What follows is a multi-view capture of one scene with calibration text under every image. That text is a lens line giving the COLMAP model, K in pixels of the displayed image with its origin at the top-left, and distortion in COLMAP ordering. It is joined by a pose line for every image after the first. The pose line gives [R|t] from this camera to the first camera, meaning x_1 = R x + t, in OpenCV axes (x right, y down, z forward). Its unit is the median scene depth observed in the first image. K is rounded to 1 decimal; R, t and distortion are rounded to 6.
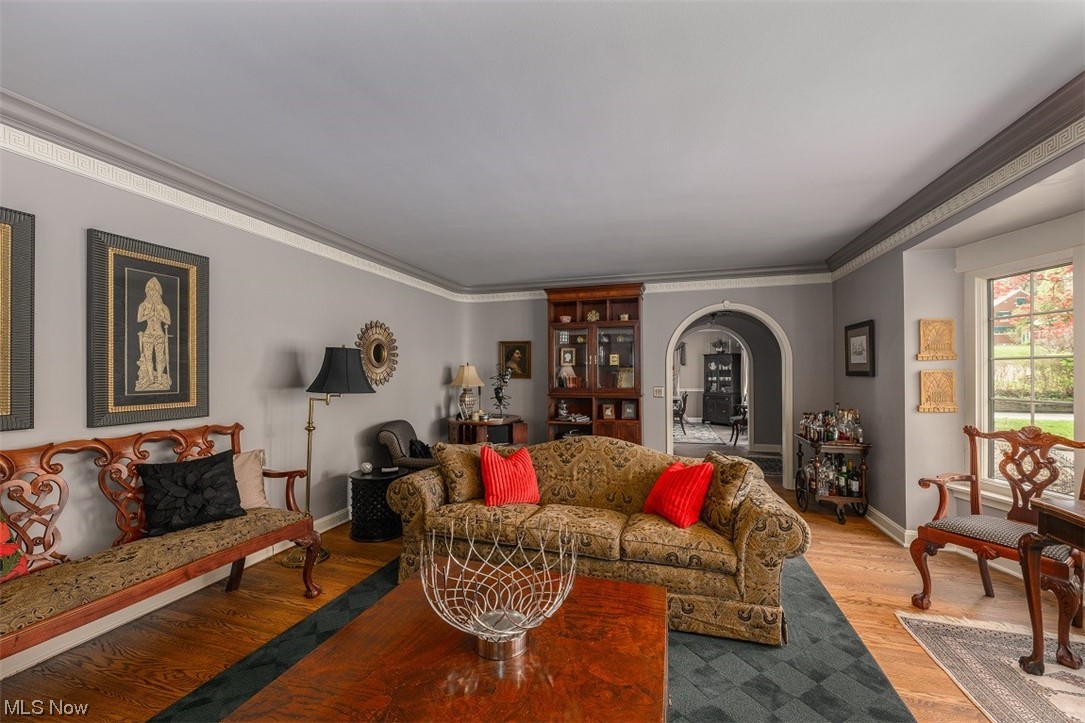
lens RADIAL K [[427.0, 0, 538.9], [0, 427.0, 360.9], [0, 0, 1]] dist [-0.003266, -0.000209]
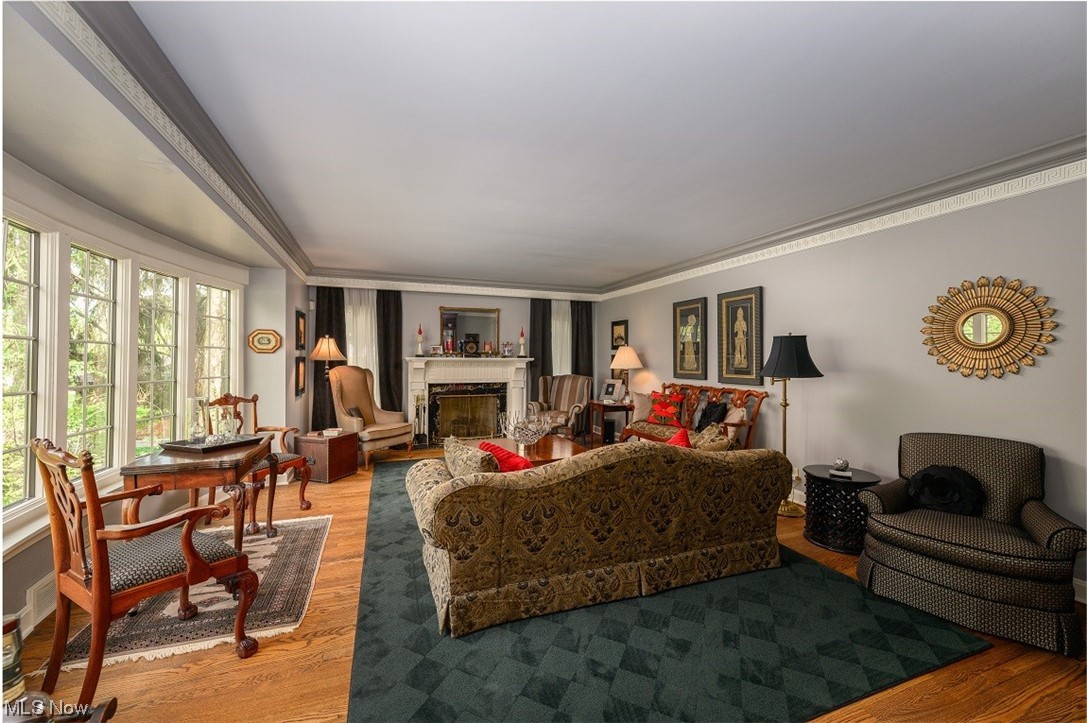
lens RADIAL K [[427.8, 0, 539.9], [0, 427.8, 360.9], [0, 0, 1]] dist [-0.003266, -0.000209]
pose [[-0.786564, -0.002396, -0.617505, 0.951273], [0.010805, 0.999786, -0.017643, 0.063071], [0.617415, -0.020550, -0.786369, 1.933816]]
